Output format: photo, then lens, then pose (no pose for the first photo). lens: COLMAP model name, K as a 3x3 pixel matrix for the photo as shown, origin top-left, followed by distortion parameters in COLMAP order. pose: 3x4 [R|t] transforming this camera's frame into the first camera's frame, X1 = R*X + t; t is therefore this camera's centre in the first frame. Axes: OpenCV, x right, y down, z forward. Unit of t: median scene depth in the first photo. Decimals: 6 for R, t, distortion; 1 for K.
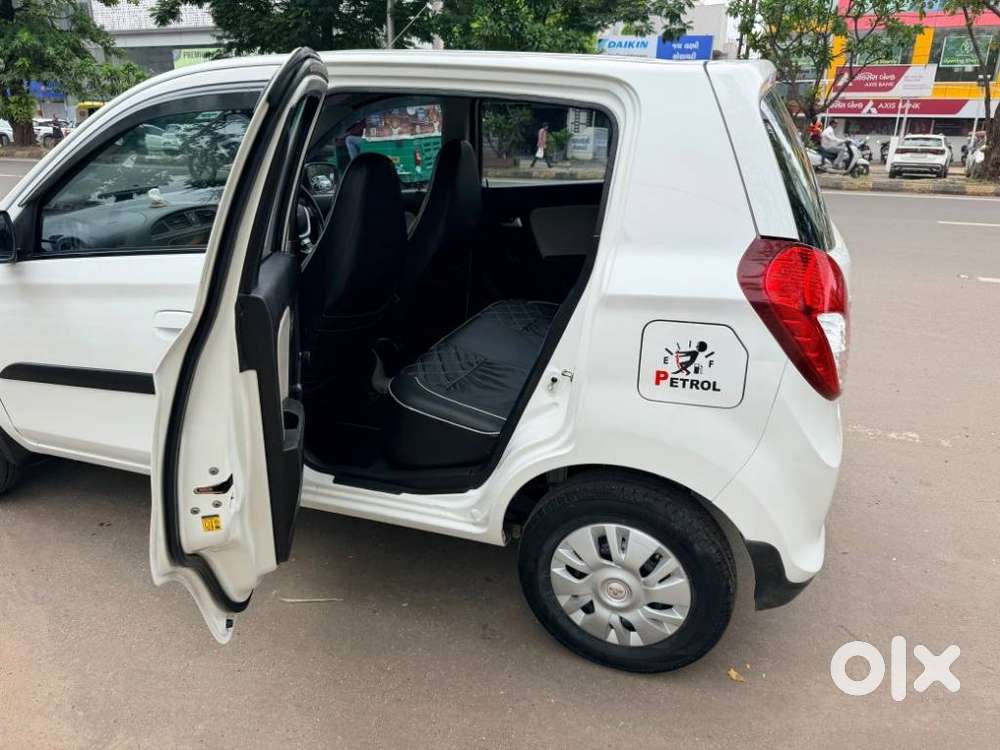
lens RADIAL K [[710.7, 0, 503.8], [0, 710.7, 355.1], [0, 0, 1]] dist [0.060086, -0.075729]
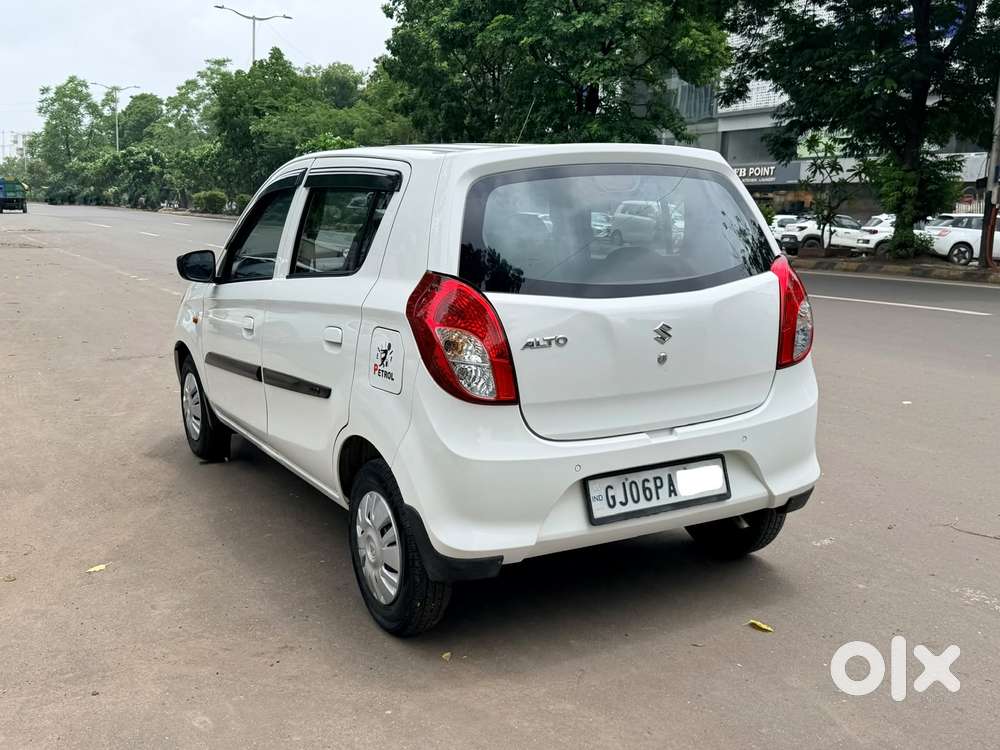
lens RADIAL K [[1015.3, 0, 488.0], [0, 1015.3, 369.7], [0, 0, 1]] dist [0.142286, -0.315924]
pose [[0.745260, 0.102516, -0.658847, 1.384635], [-0.212316, 0.973164, -0.088740, 0.133307], [0.632068, 0.206017, 0.747025, -0.267681]]
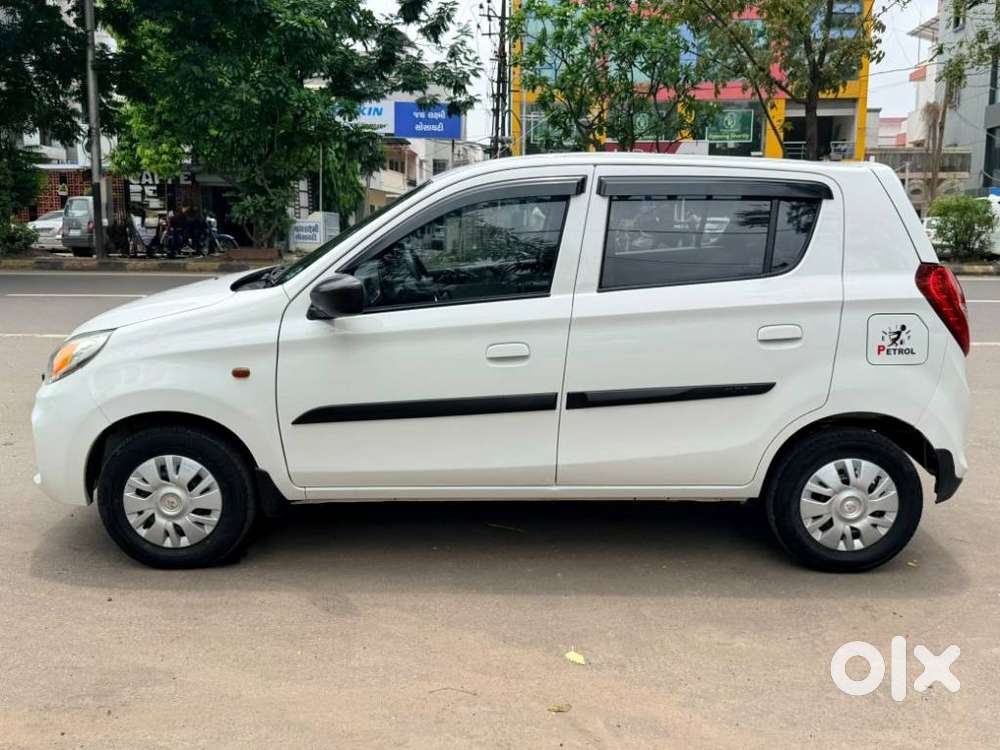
lens RADIAL K [[1015.3, 0, 488.0], [0, 1015.3, 369.7], [0, 0, 1]] dist [0.142286, -0.315924]
pose [[0.940966, -0.059309, 0.333264, -1.170997], [0.110224, 0.984558, -0.135999, 0.247253], [-0.320052, 0.164704, 0.932973, -0.747229]]
